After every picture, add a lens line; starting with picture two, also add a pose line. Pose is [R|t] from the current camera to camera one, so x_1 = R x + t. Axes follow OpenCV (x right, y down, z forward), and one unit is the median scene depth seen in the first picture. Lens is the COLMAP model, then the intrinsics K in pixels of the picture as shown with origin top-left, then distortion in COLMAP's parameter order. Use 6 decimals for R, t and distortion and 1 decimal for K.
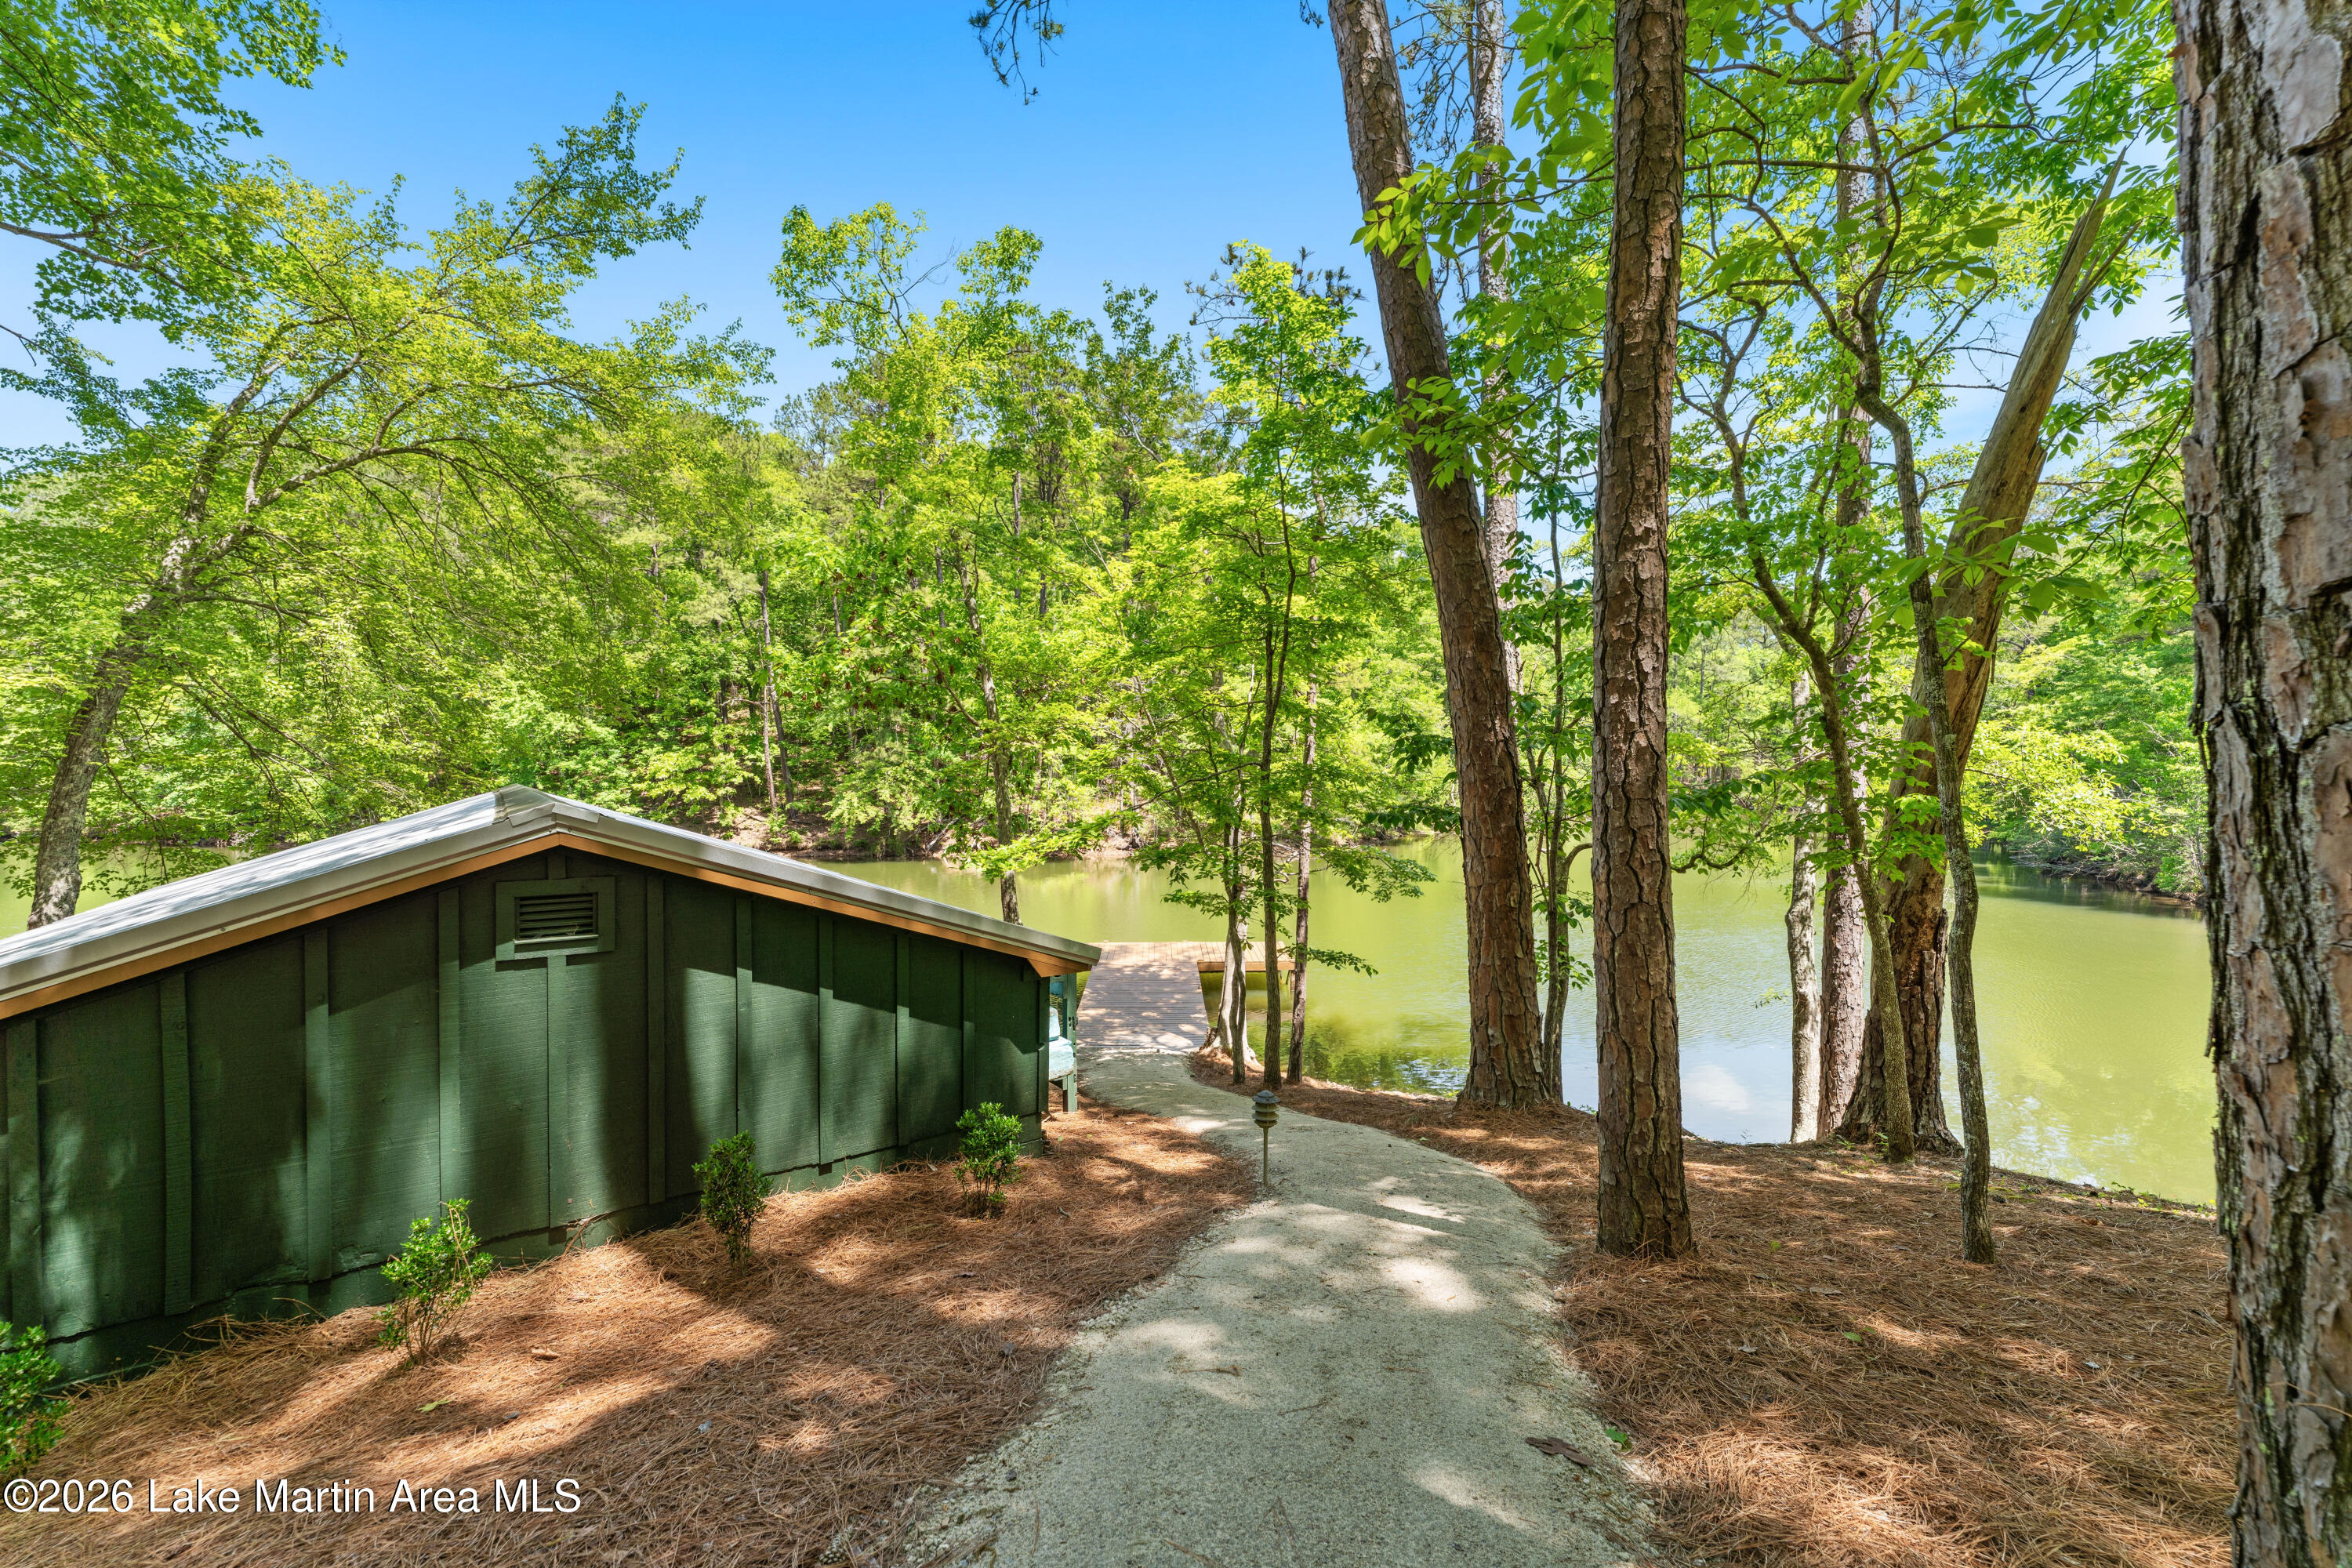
lens RADIAL K [[948.3, 0, 1170.6], [0, 948.3, 780.6], [0, 0, 1]] dist [0.001186, -0.000022]
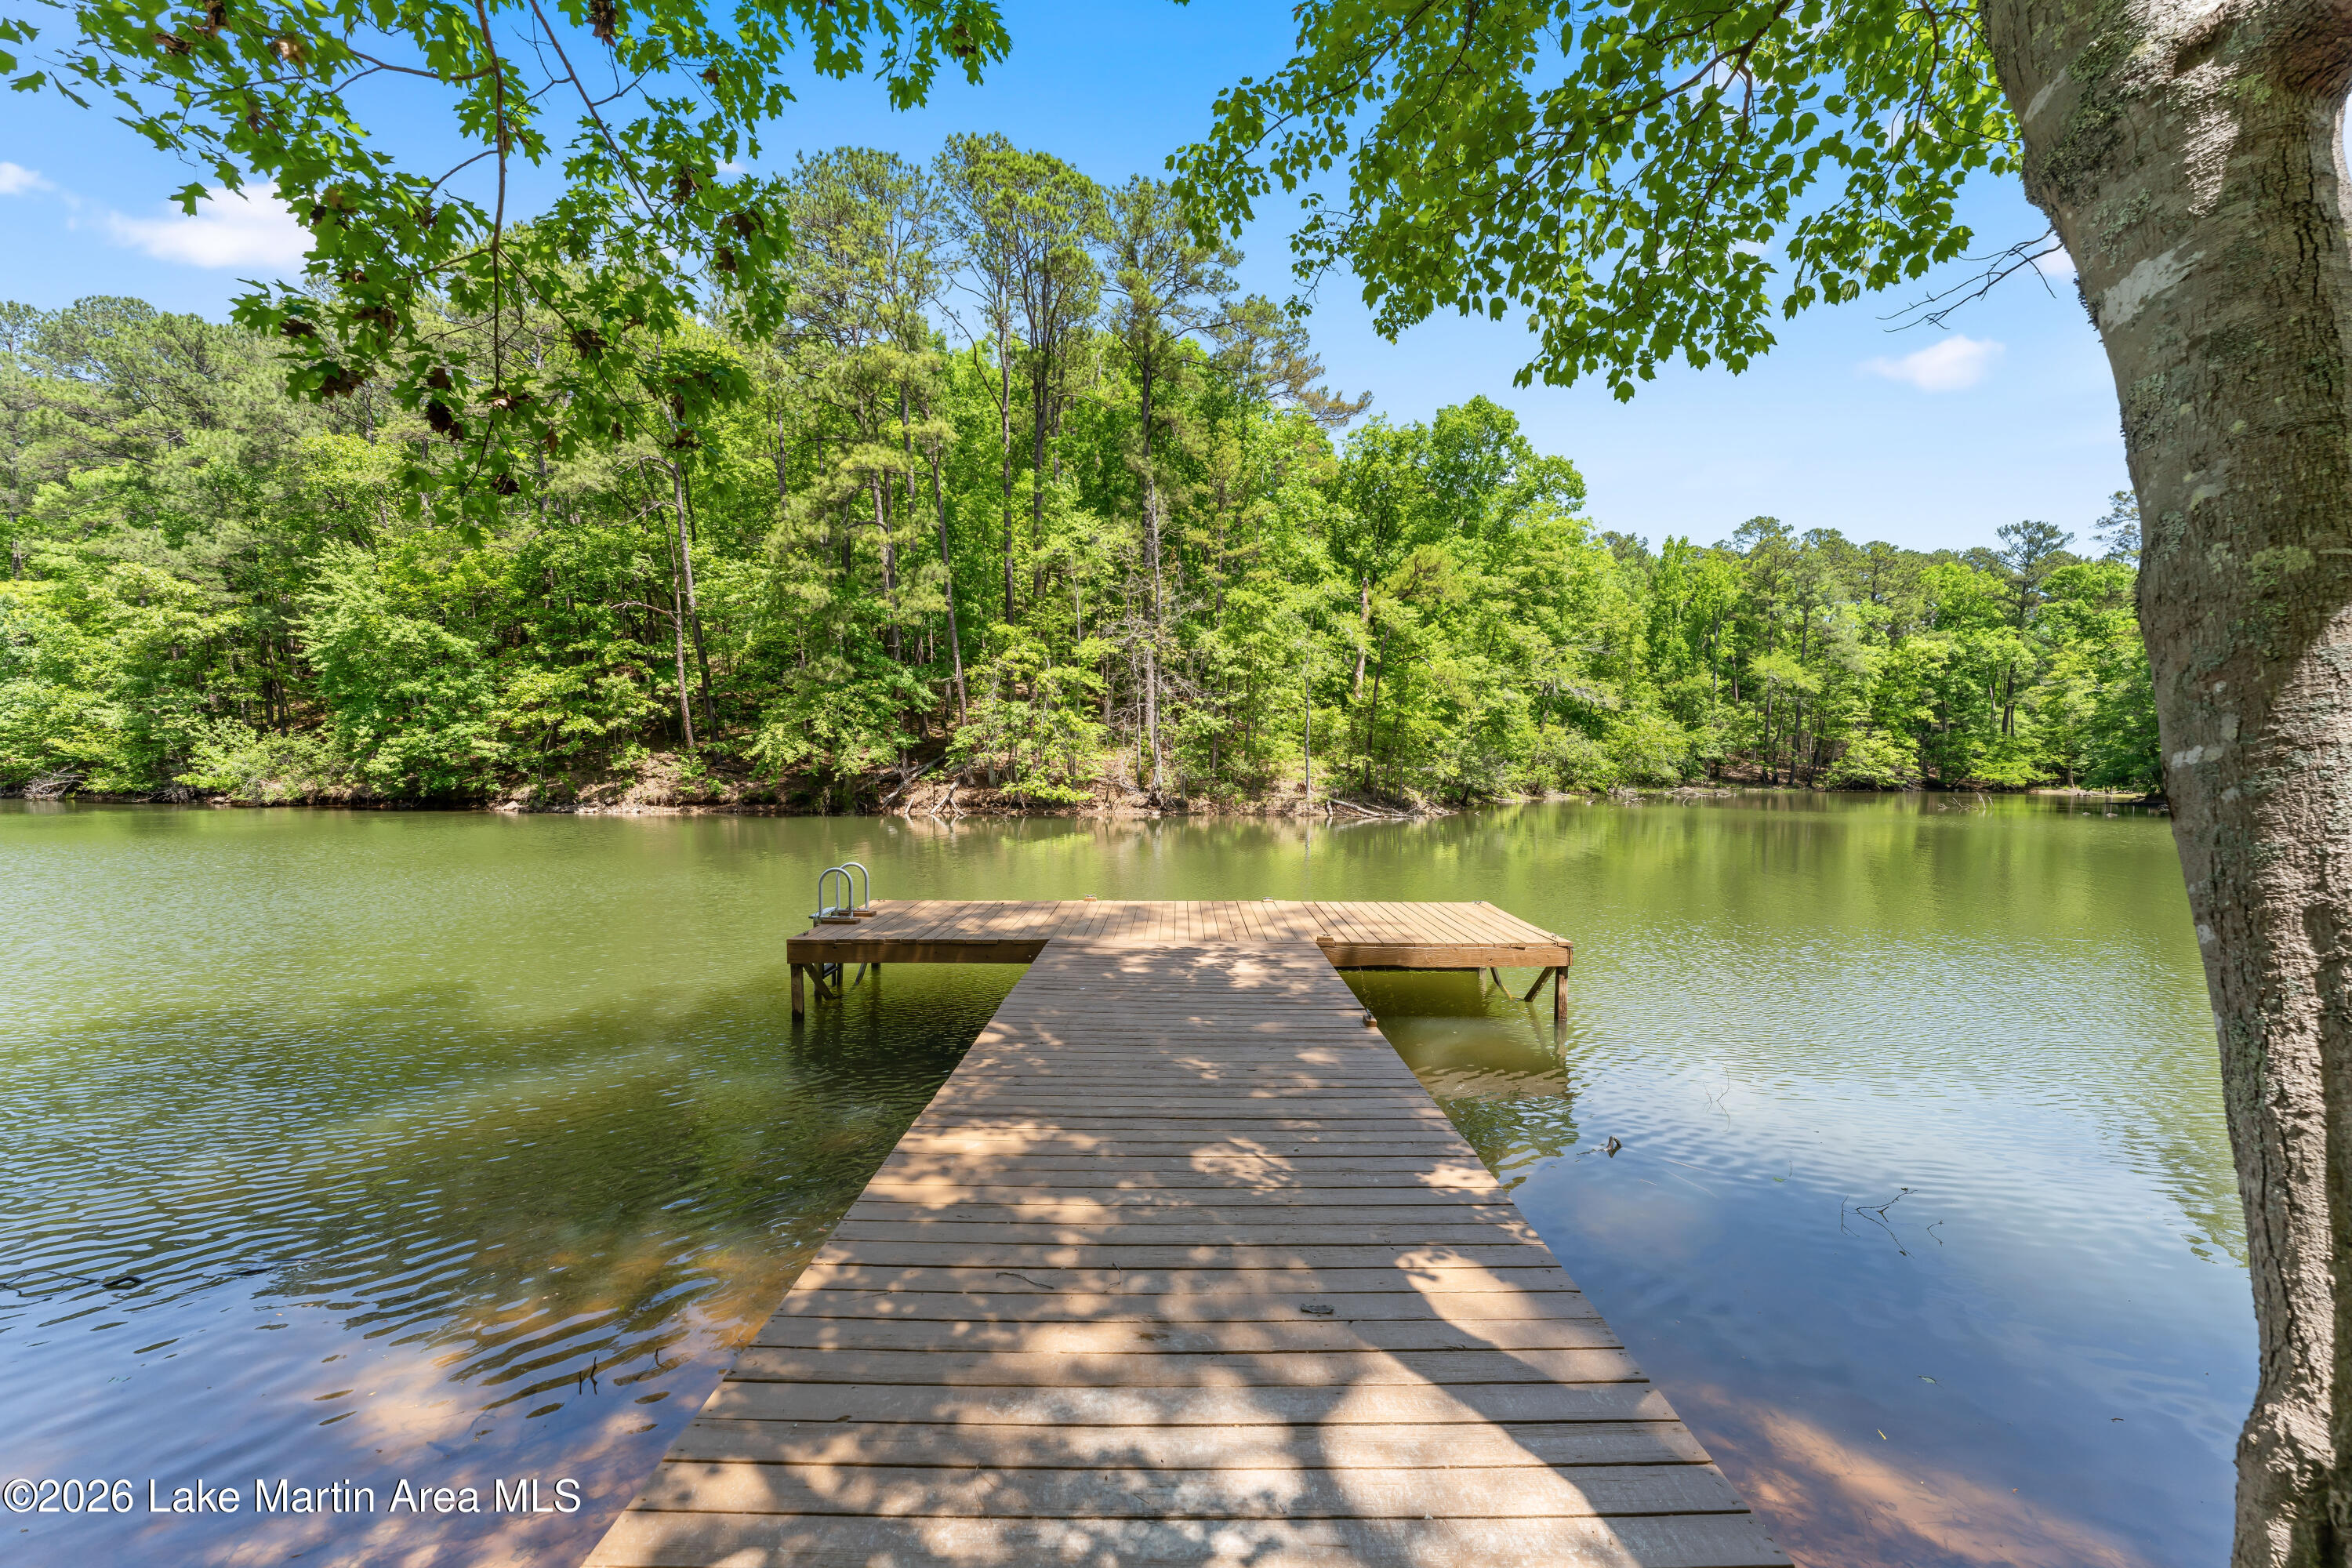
lens RADIAL K [[948.3, 0, 1173.7], [0, 948.3, 781.9], [0, 0, 1]] dist [0.001186, -0.000022]
pose [[0.999814, 0.007749, -0.017664, -0.010235], [-0.007630, 0.999948, 0.006828, 0.049479], [0.017716, -0.006692, 0.999821, 0.246488]]
